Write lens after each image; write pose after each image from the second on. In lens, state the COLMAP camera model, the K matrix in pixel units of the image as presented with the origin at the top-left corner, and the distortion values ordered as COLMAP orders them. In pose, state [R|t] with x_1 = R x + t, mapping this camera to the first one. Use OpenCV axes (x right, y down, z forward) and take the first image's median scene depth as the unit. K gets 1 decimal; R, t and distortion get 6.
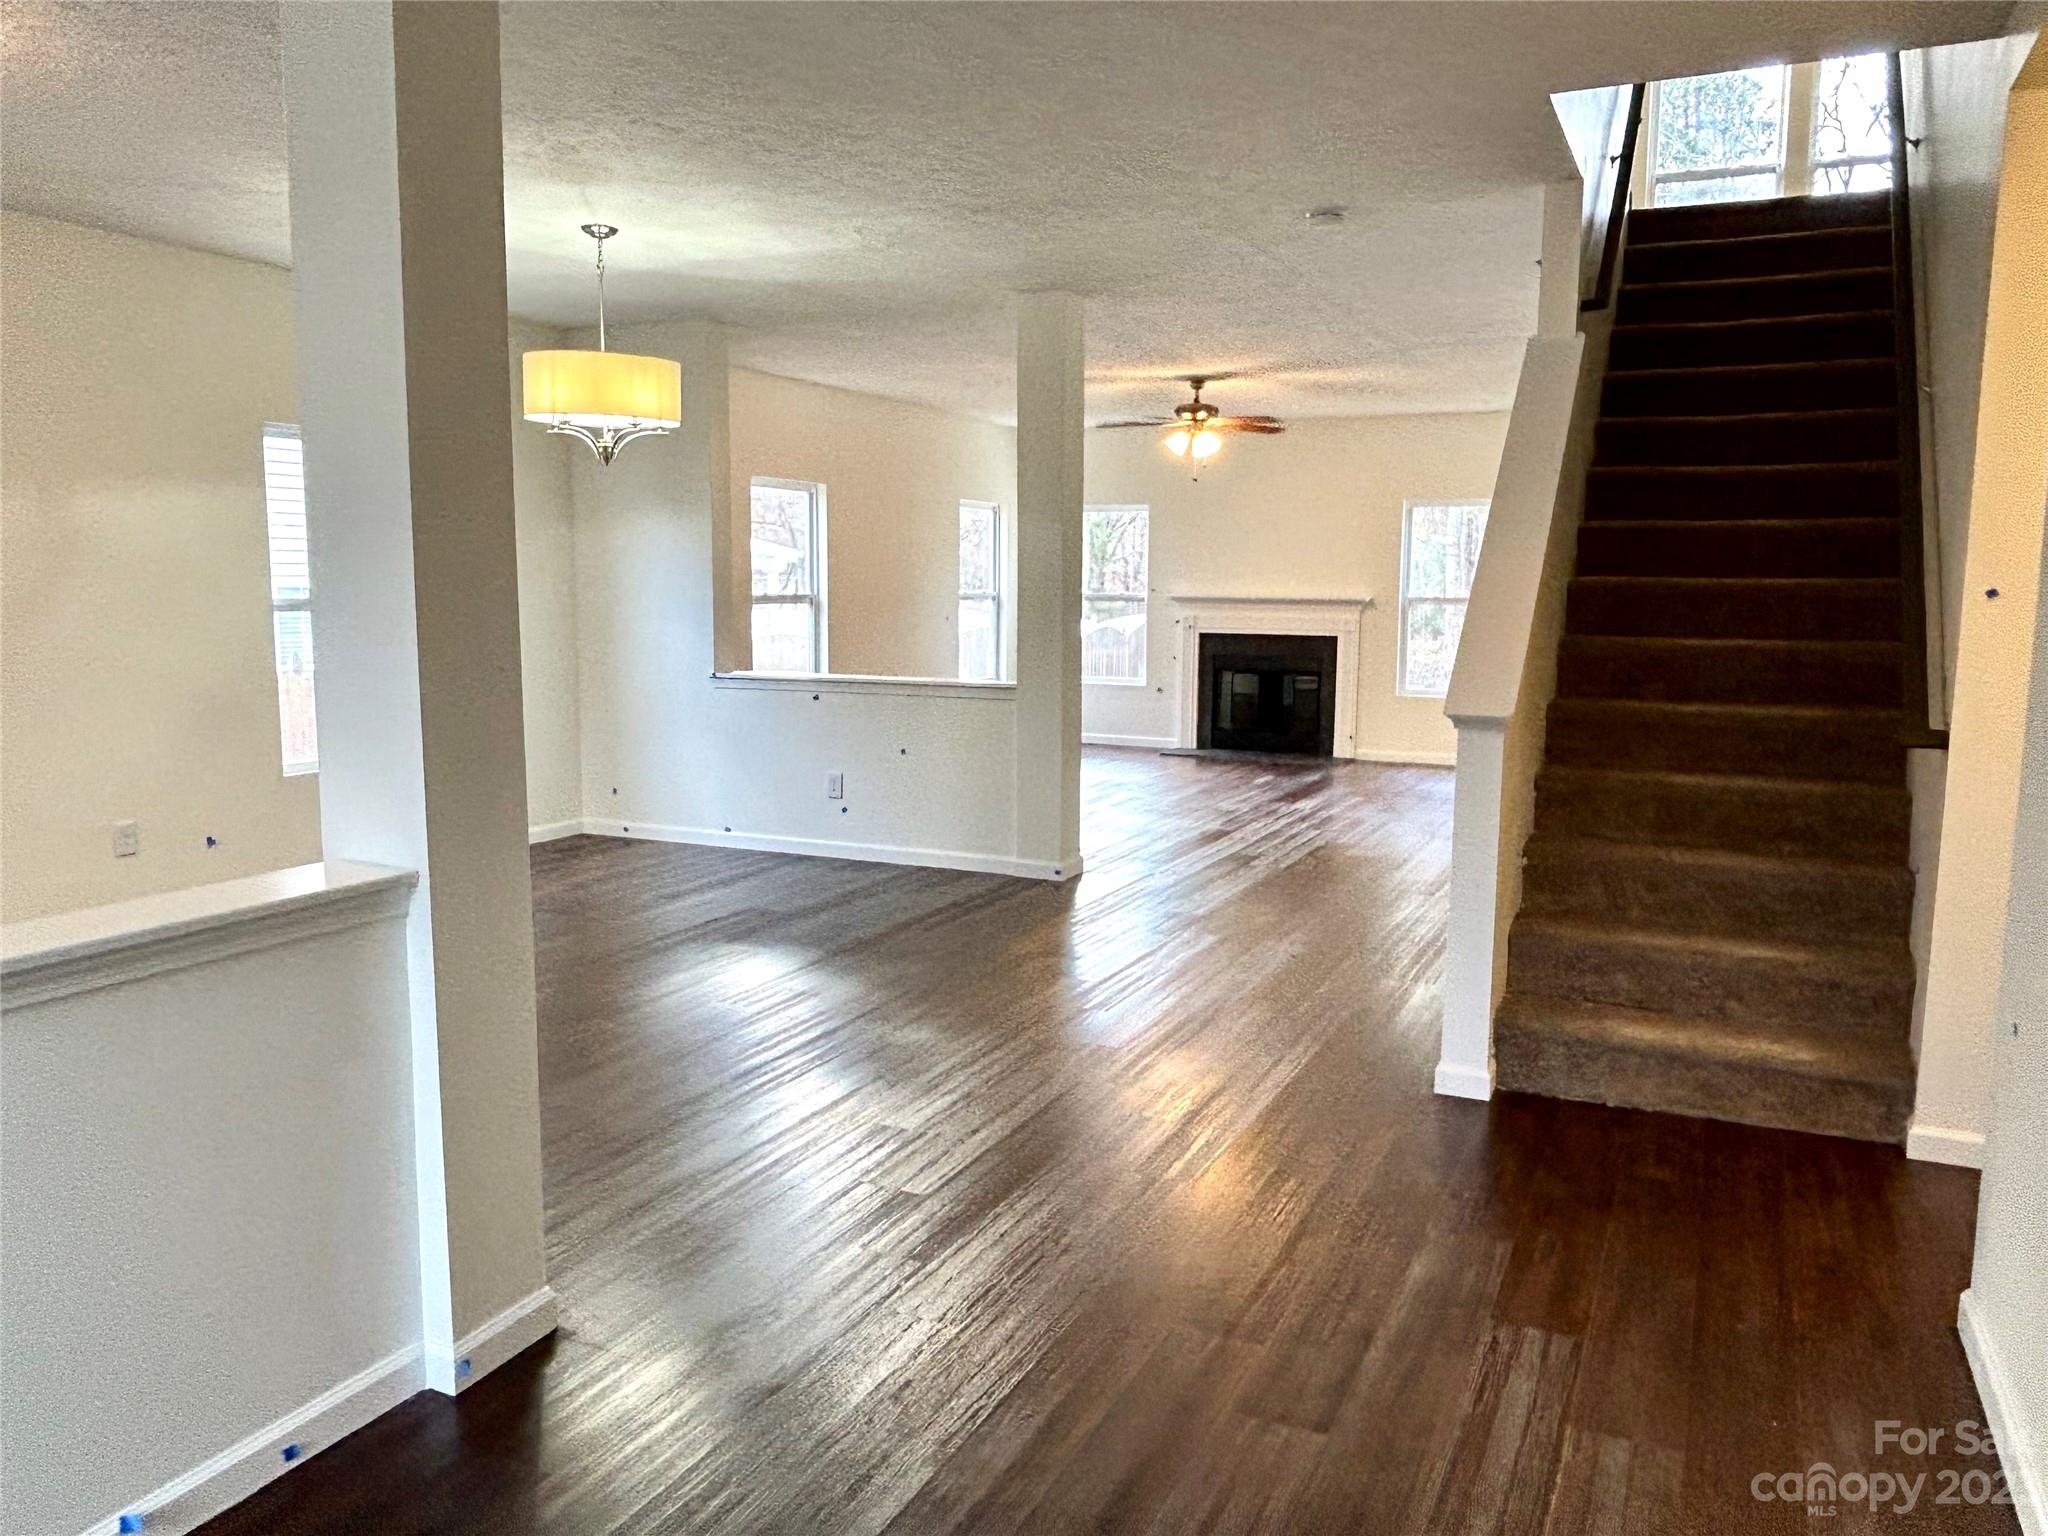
lens RADIAL K [[1504.1, 0, 1016.0], [0, 1504.1, 771.5], [0, 0, 1]] dist [-0.002308, -0.008705]
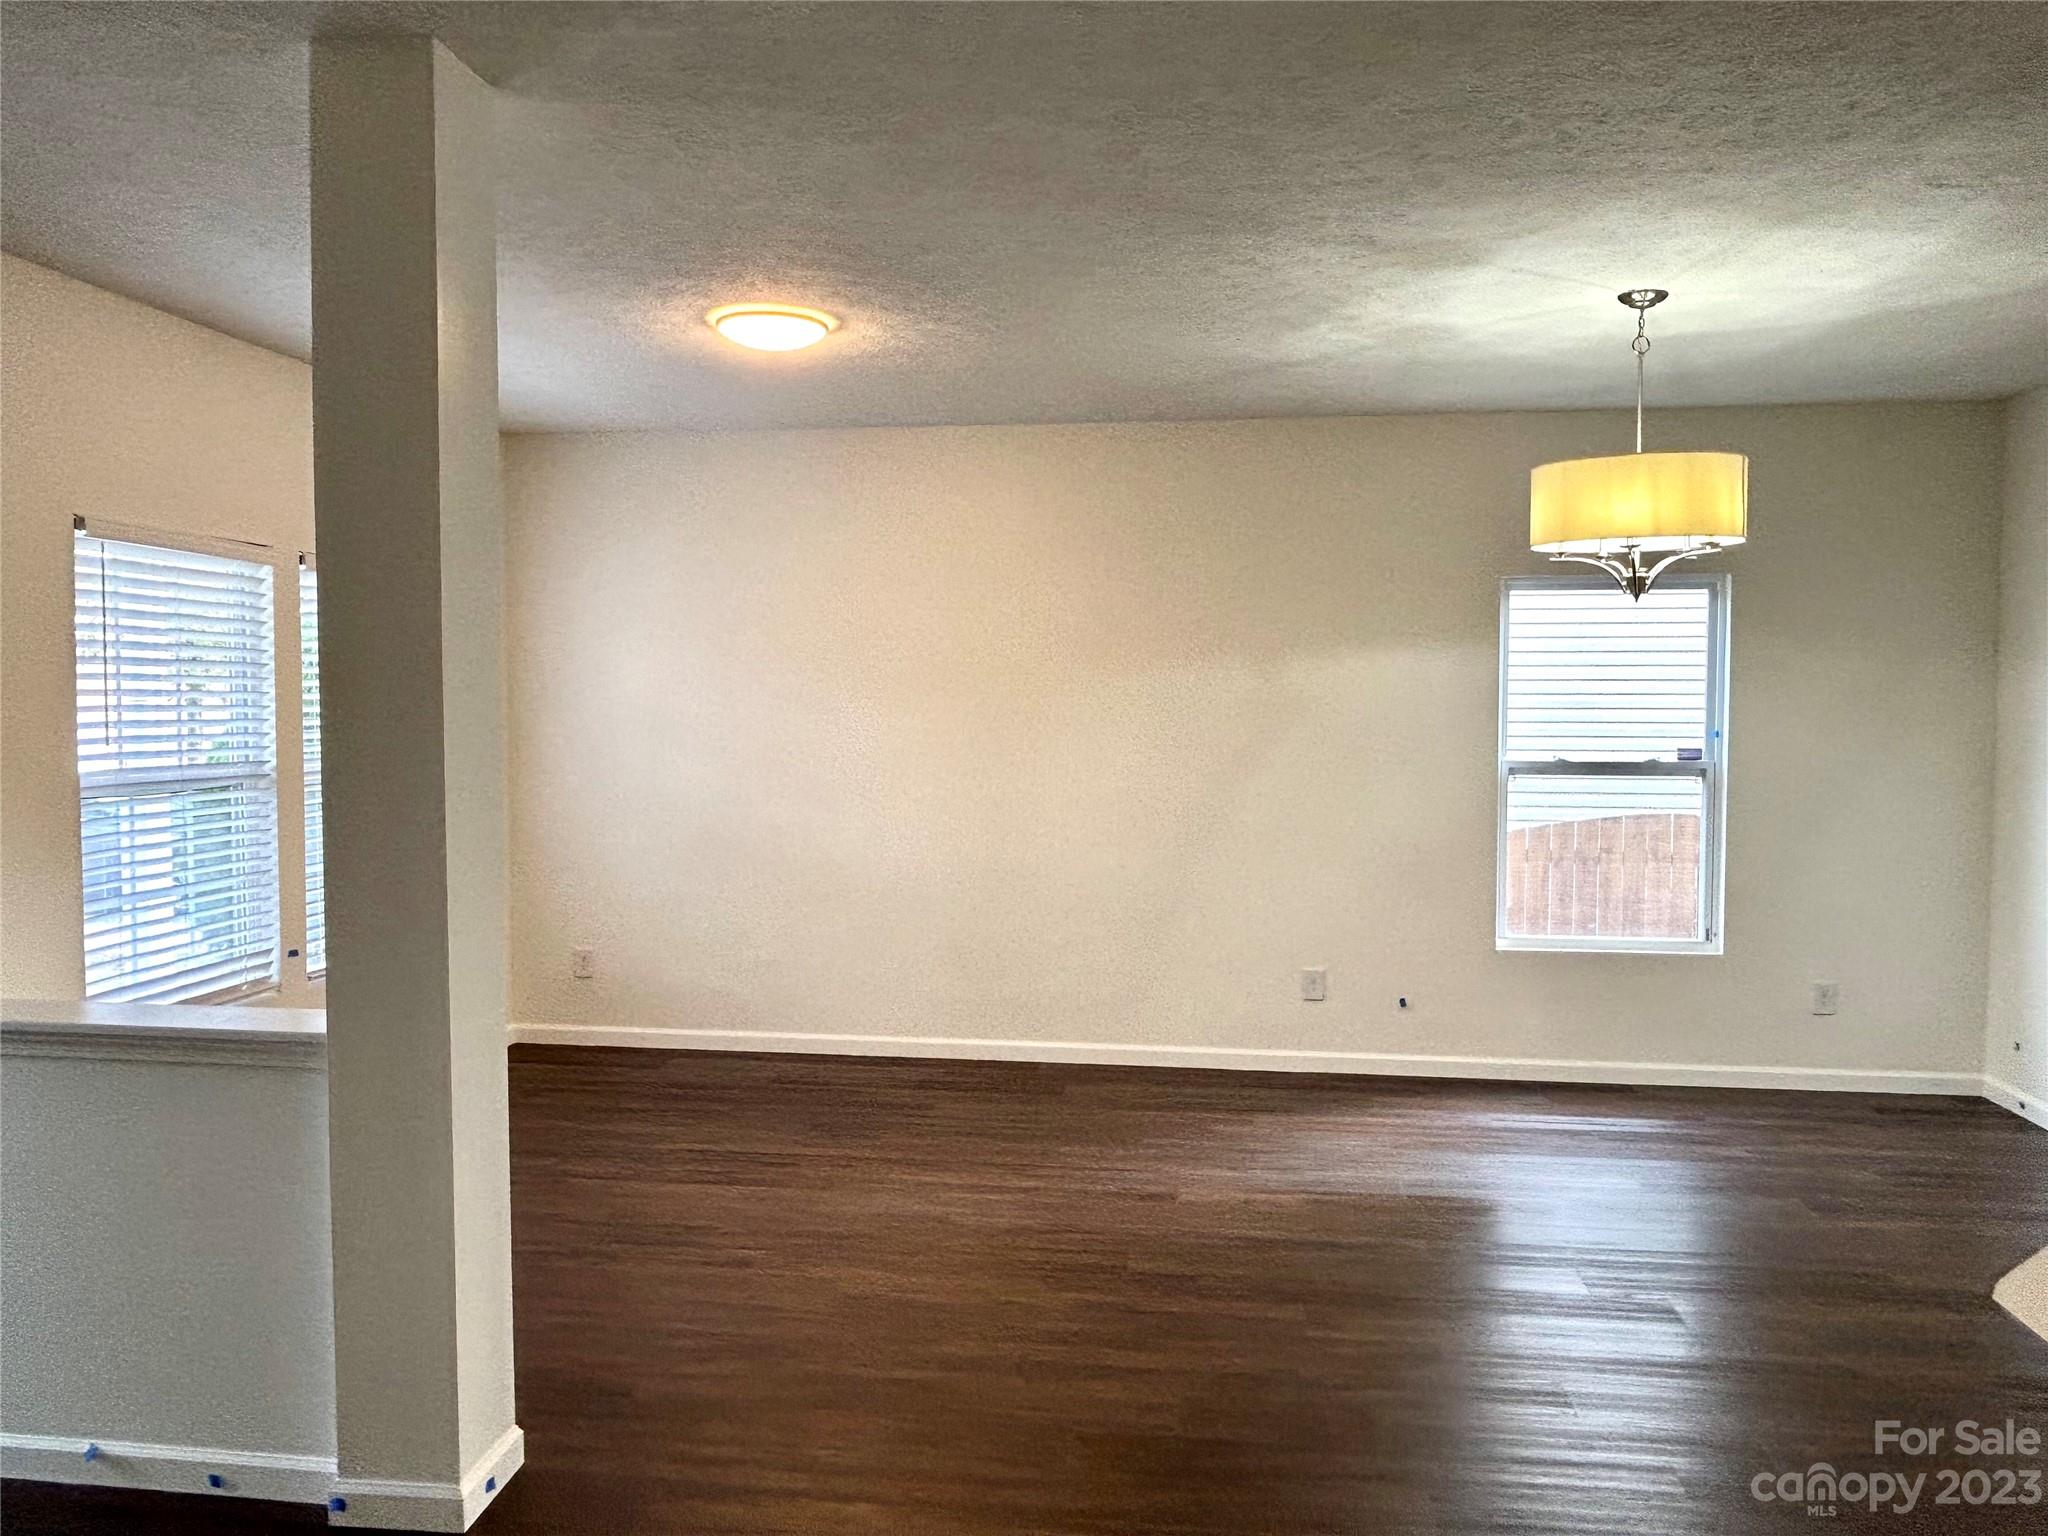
lens RADIAL K [[1504.1, 0, 1025.5], [0, 1504.1, 773.6], [0, 0, 1]] dist [-0.002308, -0.008705]
pose [[0.318341, 0.034573, -0.947345, 0.169844], [-0.117890, 0.993021, -0.003375, -0.037597], [0.940617, 0.112757, 0.320196, 0.229373]]
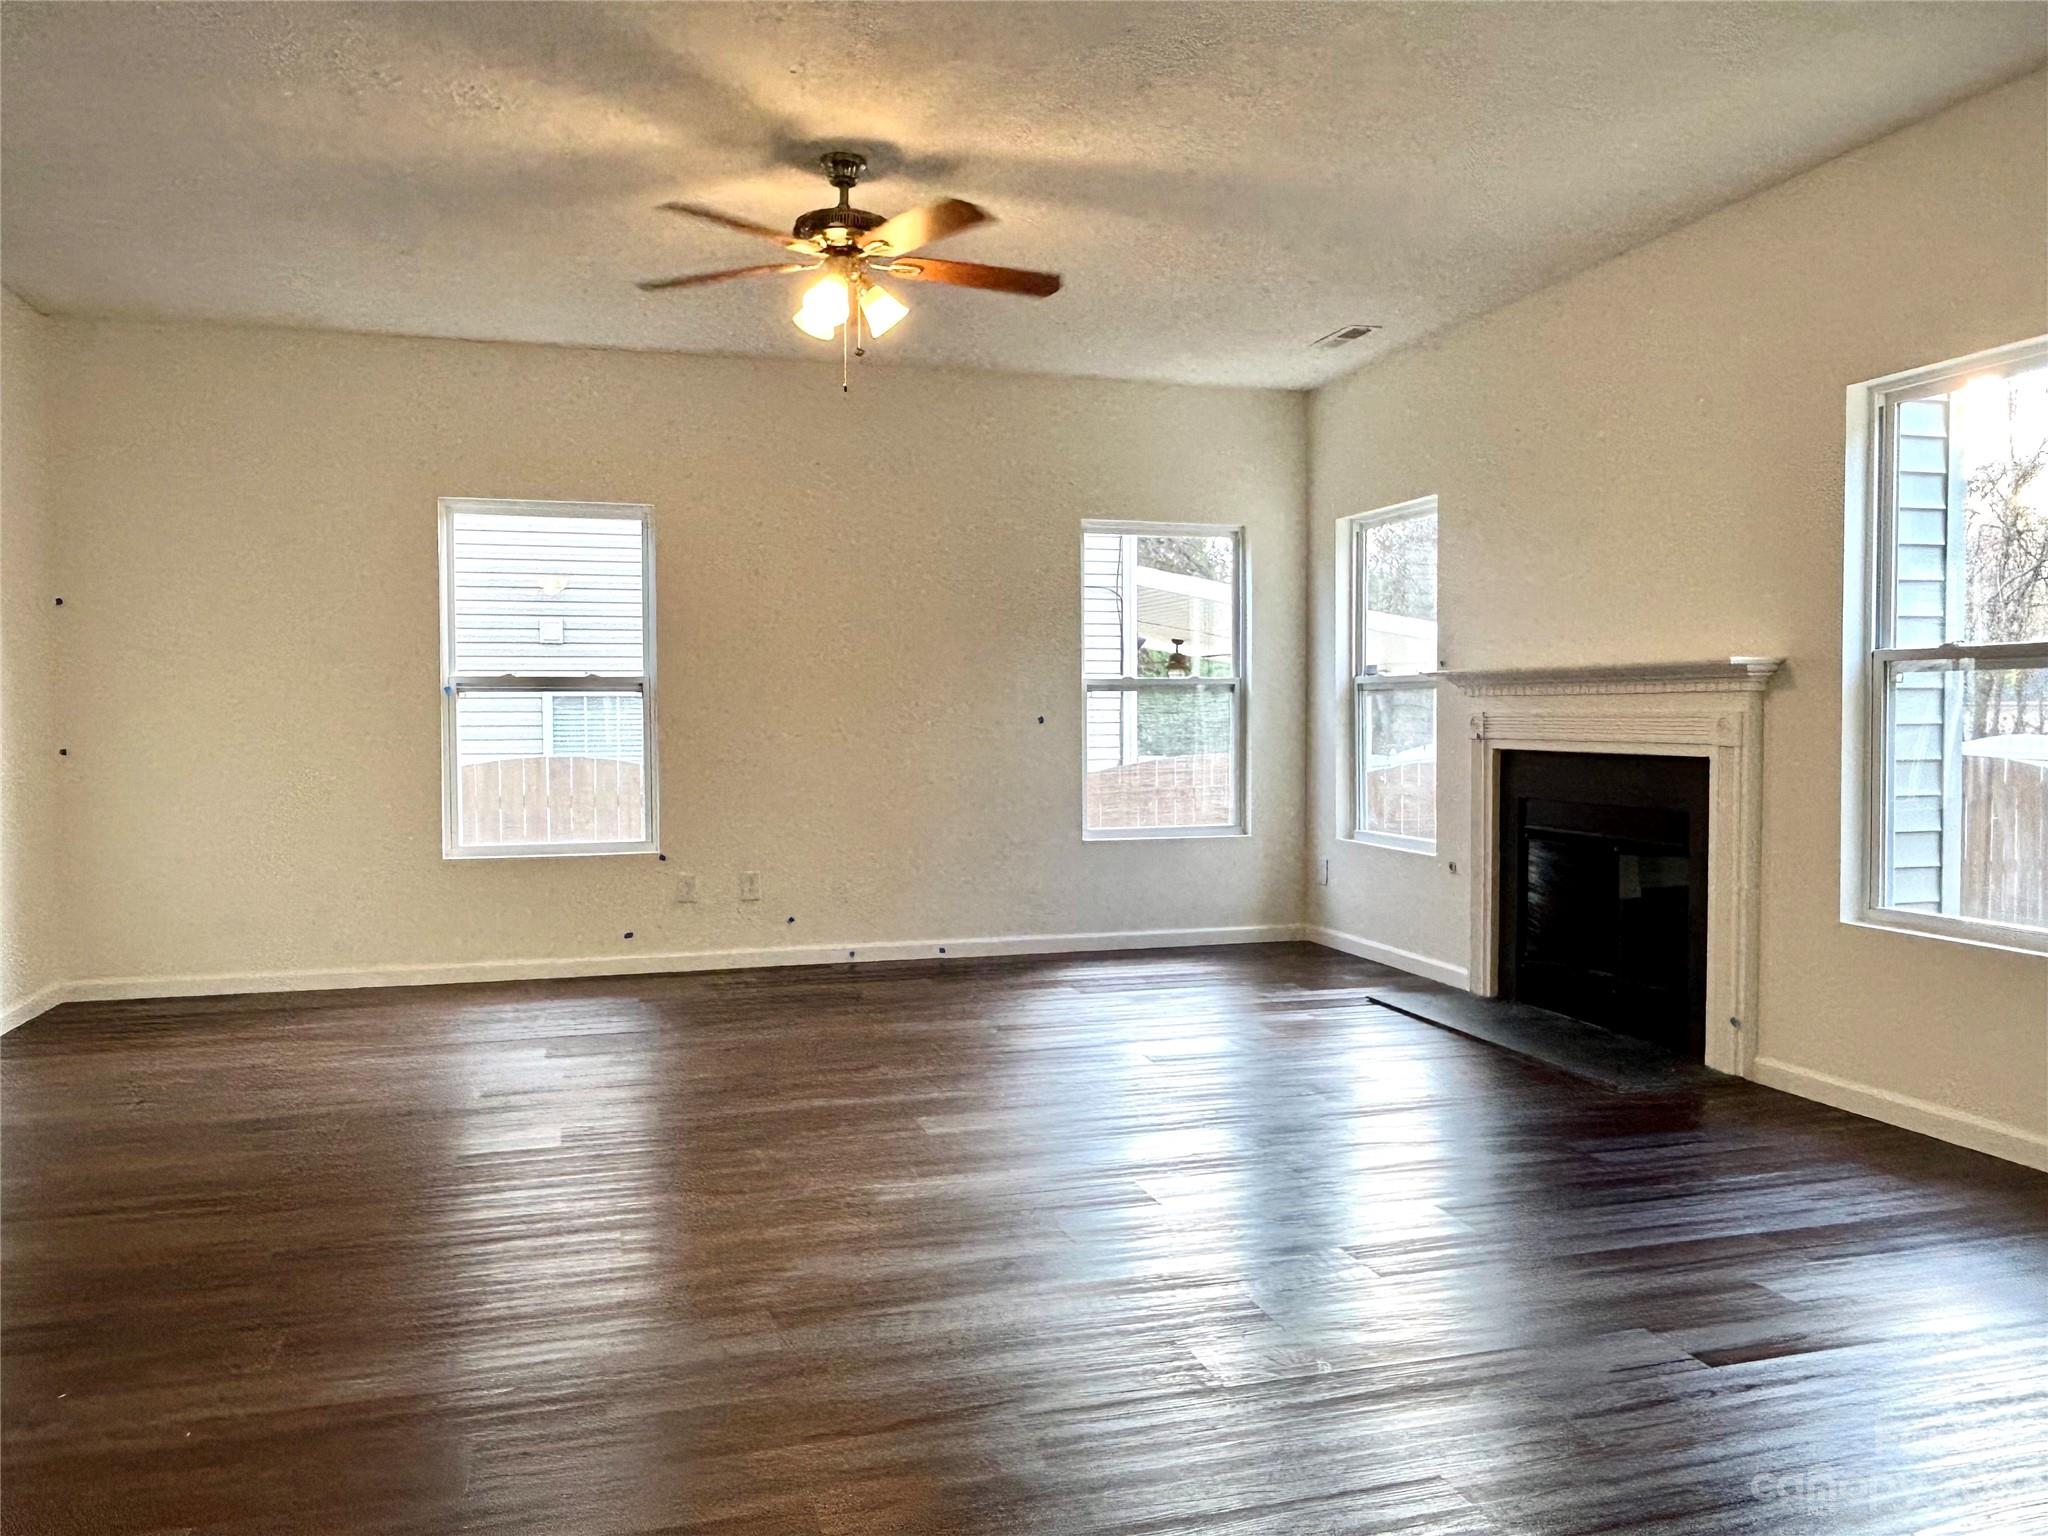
lens RADIAL K [[1504.1, 0, 1019.9], [0, 1504.1, 767.6], [0, 0, 1]] dist [-0.002308, -0.008705]
pose [[0.661350, 0.017702, -0.749869, 0.392000], [-0.087549, 0.994710, -0.053731, -0.051047], [0.744951, 0.101185, 0.659401, 0.611662]]
